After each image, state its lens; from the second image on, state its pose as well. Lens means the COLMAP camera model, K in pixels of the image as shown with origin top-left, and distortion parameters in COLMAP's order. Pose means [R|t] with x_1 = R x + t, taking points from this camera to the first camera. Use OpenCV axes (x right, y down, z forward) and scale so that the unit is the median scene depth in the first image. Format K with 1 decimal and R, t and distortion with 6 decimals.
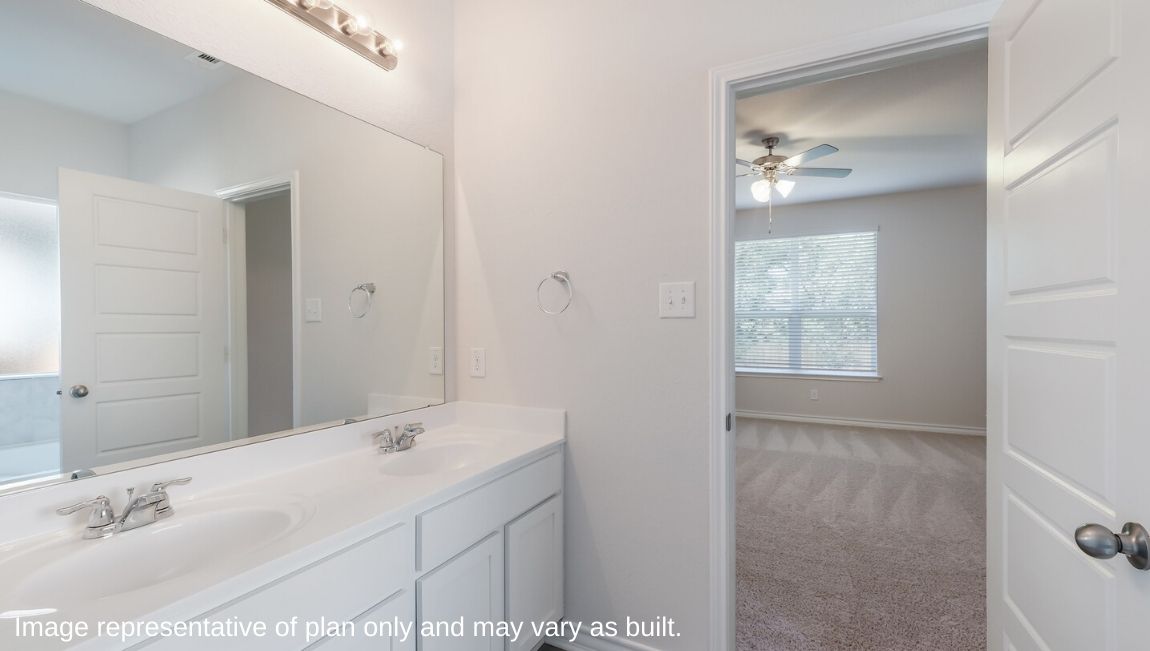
lens RADIAL K [[491.1, 0, 575.0], [0, 491.1, 325.5], [0, 0, 1]] dist [-0.001597, -0.000333]
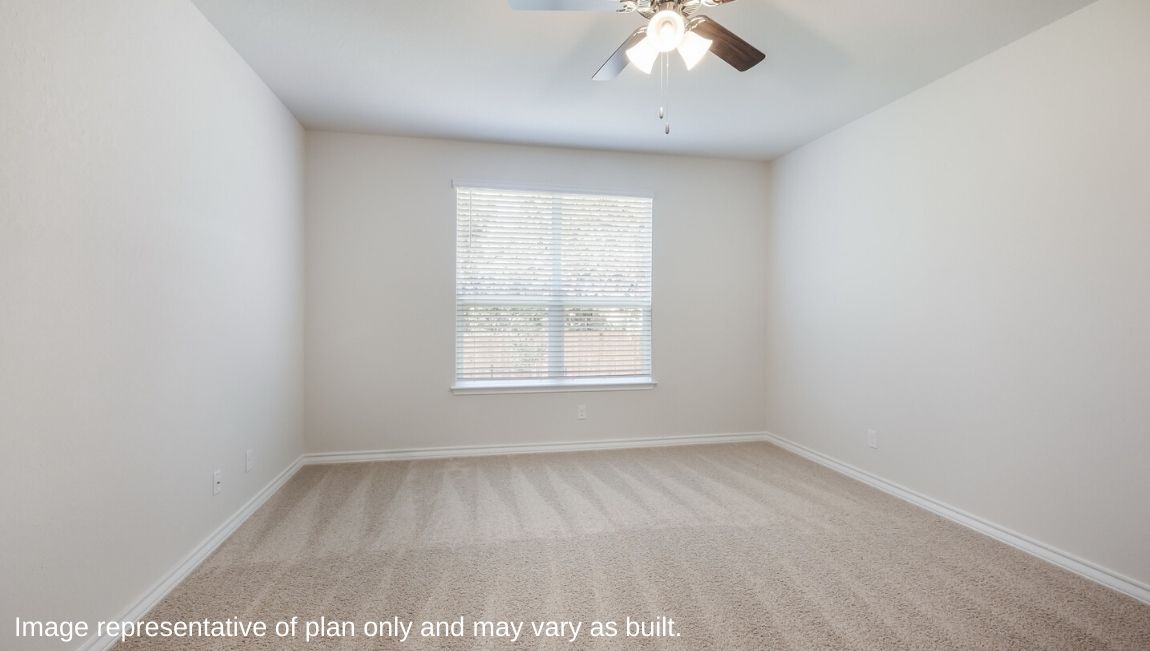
lens RADIAL K [[498.0, 0, 575.2], [0, 498.0, 322.0], [0, 0, 1]] dist [0.001417, 0.000018]
pose [[0.768789, -0.004762, 0.639485, 0.006039], [-0.005243, 0.999892, 0.013749, -0.004086], [-0.639481, -0.013923, 0.768681, 0.459933]]
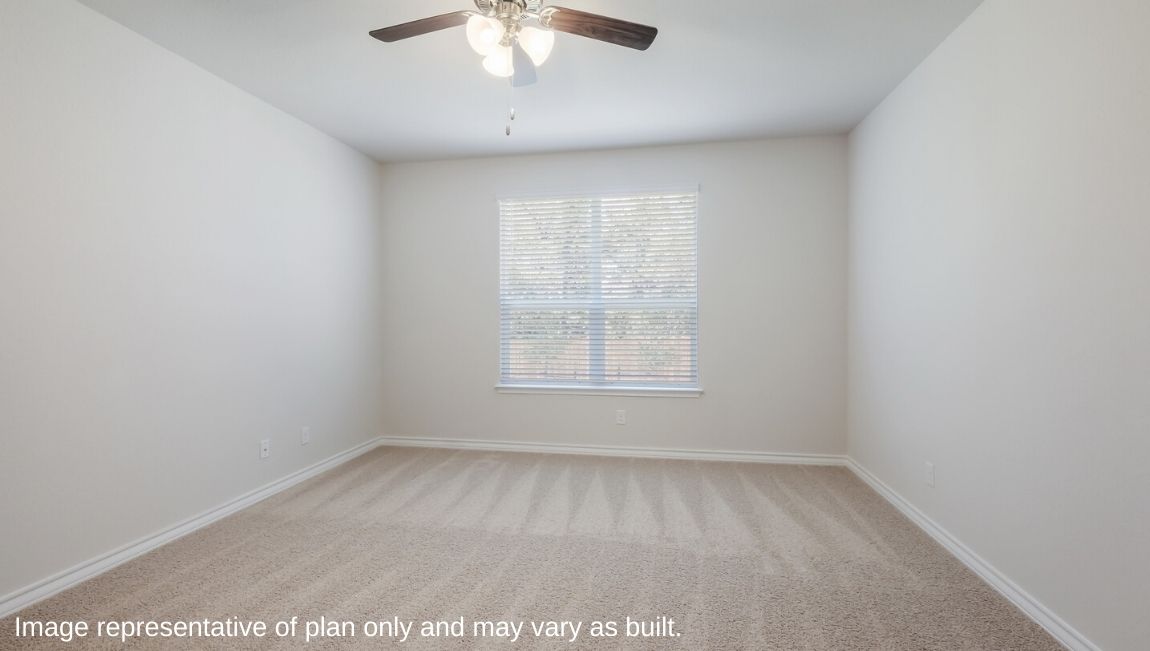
lens RADIAL K [[498.0, 0, 575.0], [0, 498.0, 325.5], [0, 0, 1]] dist [-0.002979, -0.000531]
pose [[0.951146, -0.006660, 0.308669, 0.210293], [0.002164, 0.999887, 0.014905, -0.004208], [-0.308733, -0.013509, 0.951053, 0.347197]]
